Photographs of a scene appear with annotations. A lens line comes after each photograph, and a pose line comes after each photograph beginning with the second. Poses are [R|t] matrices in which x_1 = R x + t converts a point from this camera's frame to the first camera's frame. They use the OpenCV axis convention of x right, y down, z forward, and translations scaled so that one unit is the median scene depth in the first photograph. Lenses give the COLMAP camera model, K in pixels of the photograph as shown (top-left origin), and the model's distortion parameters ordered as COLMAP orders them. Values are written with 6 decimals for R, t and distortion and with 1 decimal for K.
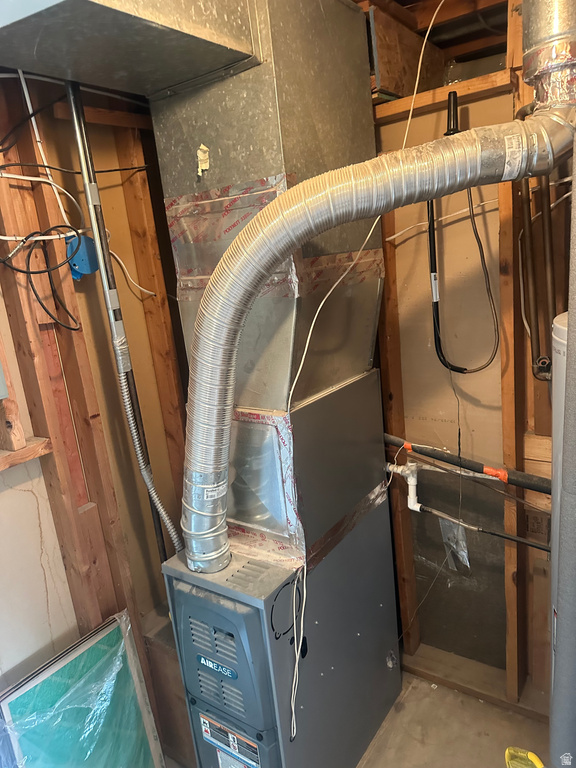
lens RADIAL K [[547.0, 0, 287.1], [0, 547.0, 382.9], [0, 0, 1]] dist [0.055376, -0.068115]
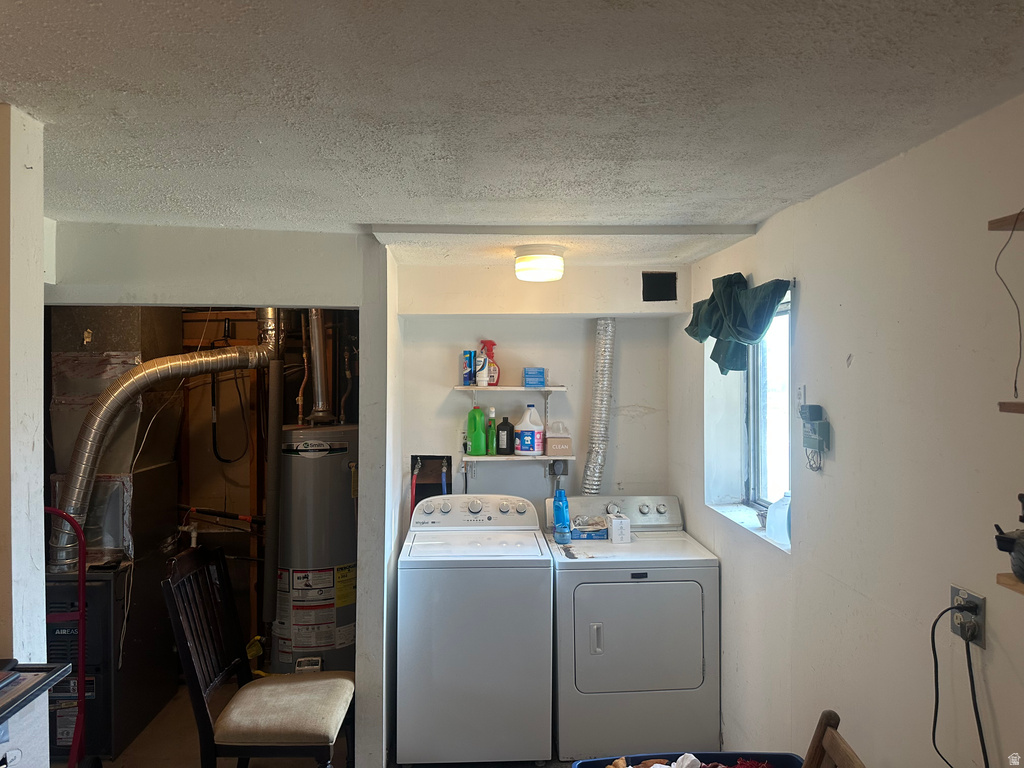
lens RADIAL K [[729.4, 0, 509.0], [0, 729.4, 377.2], [0, 0, 1]] dist [0.055376, -0.068115]
pose [[0.785930, 0.098229, 0.610463, -0.466192], [0.064652, 0.968833, -0.239129, 0.355435], [-0.614926, 0.227406, 0.755084, -1.478304]]
